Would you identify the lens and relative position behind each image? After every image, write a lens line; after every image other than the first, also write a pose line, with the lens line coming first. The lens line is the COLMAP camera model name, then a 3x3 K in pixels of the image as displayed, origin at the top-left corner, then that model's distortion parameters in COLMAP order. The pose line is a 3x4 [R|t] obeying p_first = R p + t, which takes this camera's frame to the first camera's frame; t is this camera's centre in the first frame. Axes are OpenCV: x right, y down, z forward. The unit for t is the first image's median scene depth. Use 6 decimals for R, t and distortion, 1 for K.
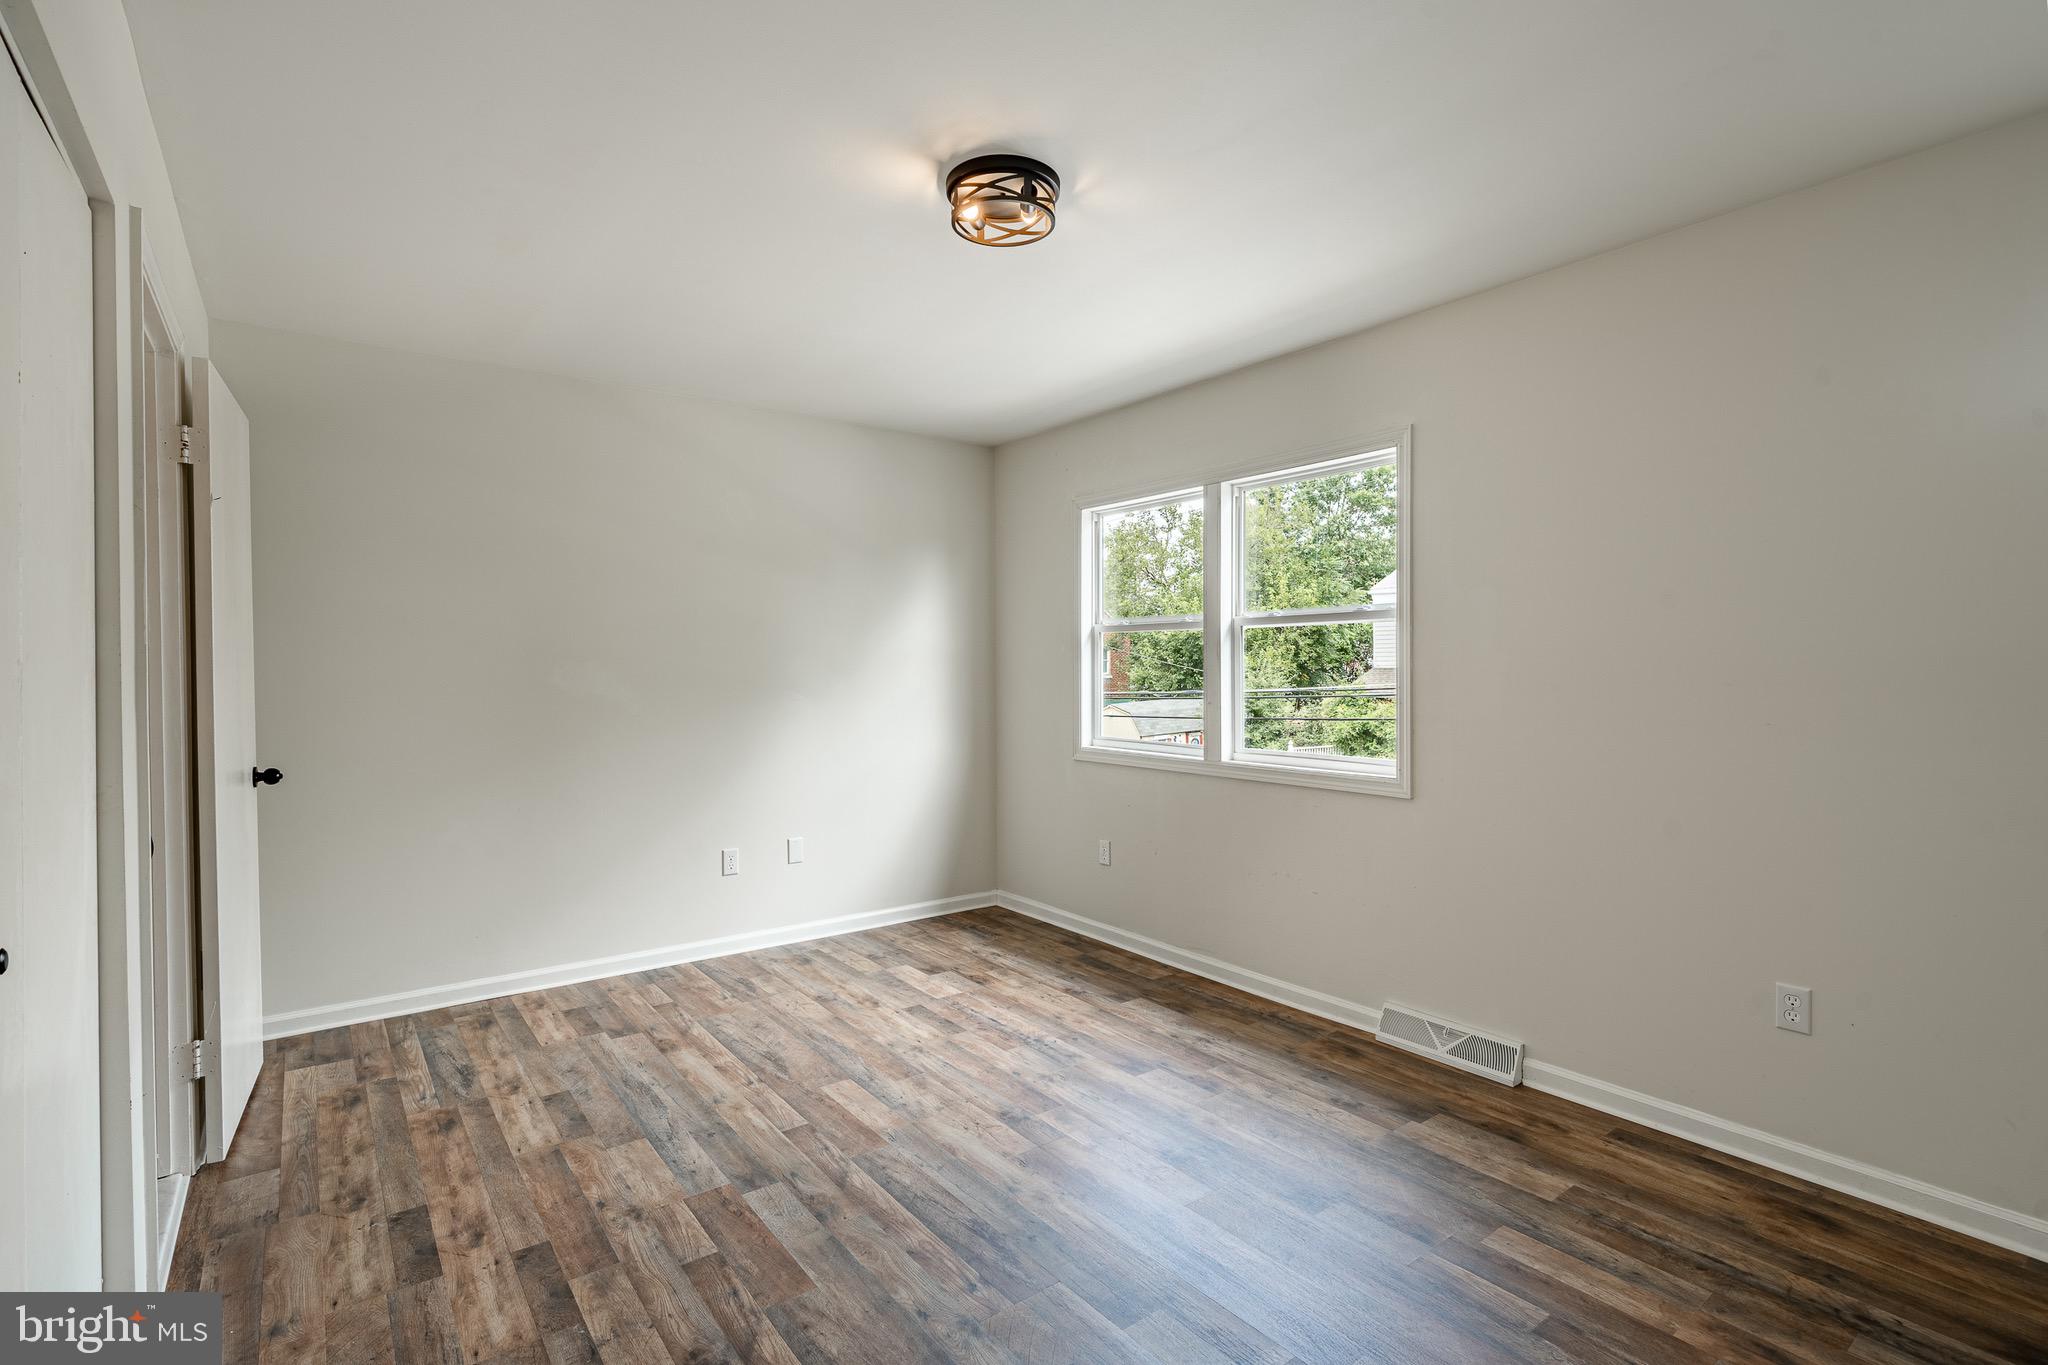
lens RADIAL K [[958.8, 0, 1026.9], [0, 958.8, 682.9], [0, 0, 1]] dist [0.000465, 0.001246]
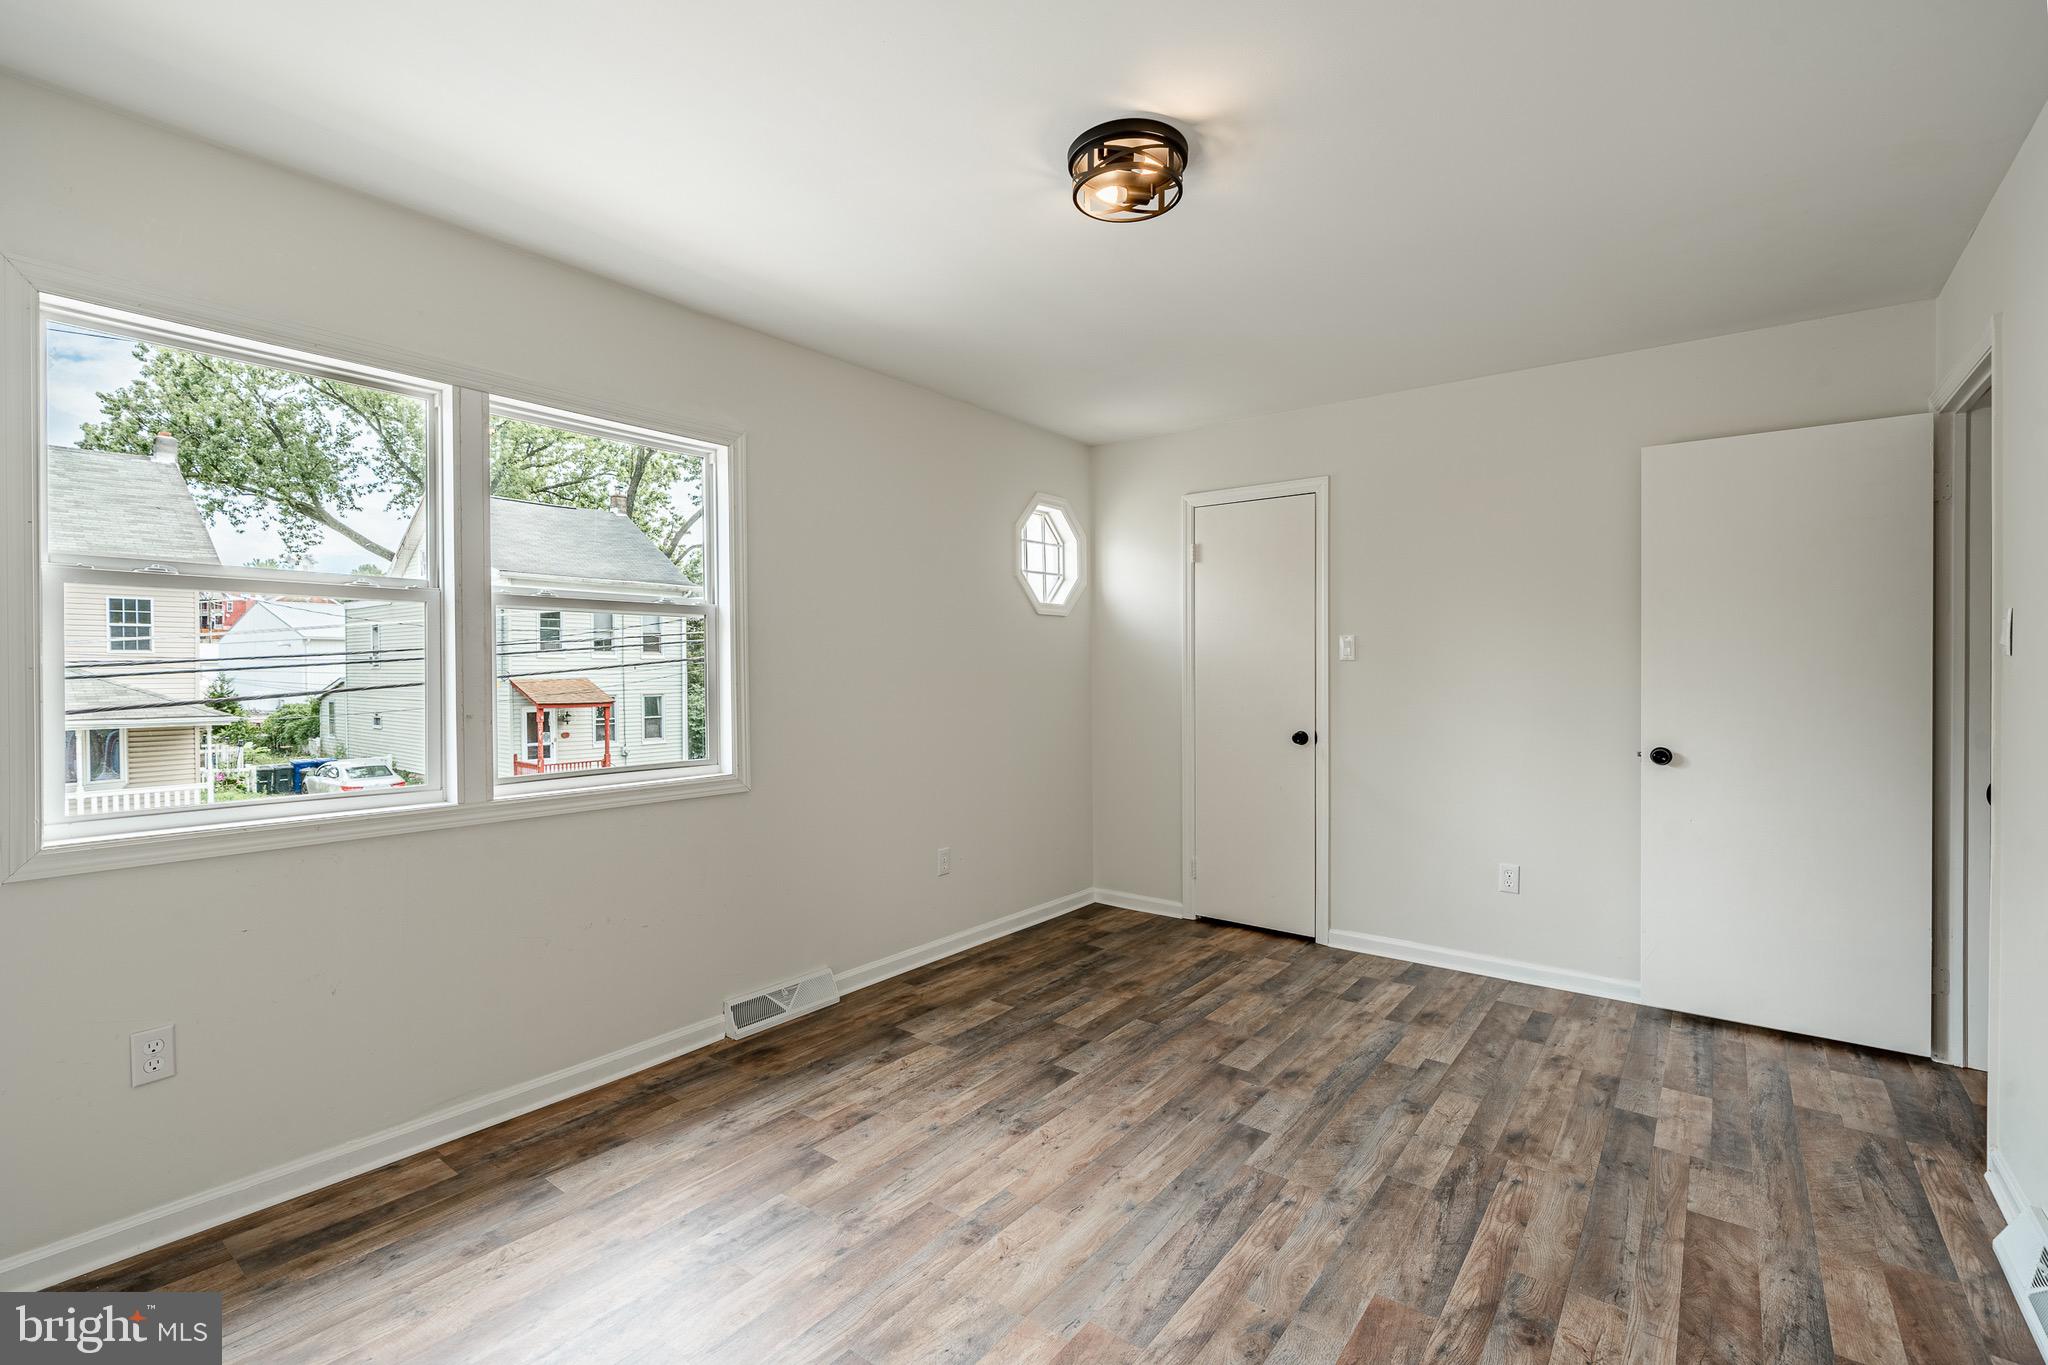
lens RADIAL K [[887.6, 0, 1026.6], [0, 887.6, 674.0], [0, 0, 1]] dist [0.002434, 0.000528]
pose [[-0.250287, -0.001096, 0.968171, -0.784150], [0.014854, 0.999877, 0.004972, -0.009681], [-0.968058, 0.015626, -0.250240, 1.215916]]
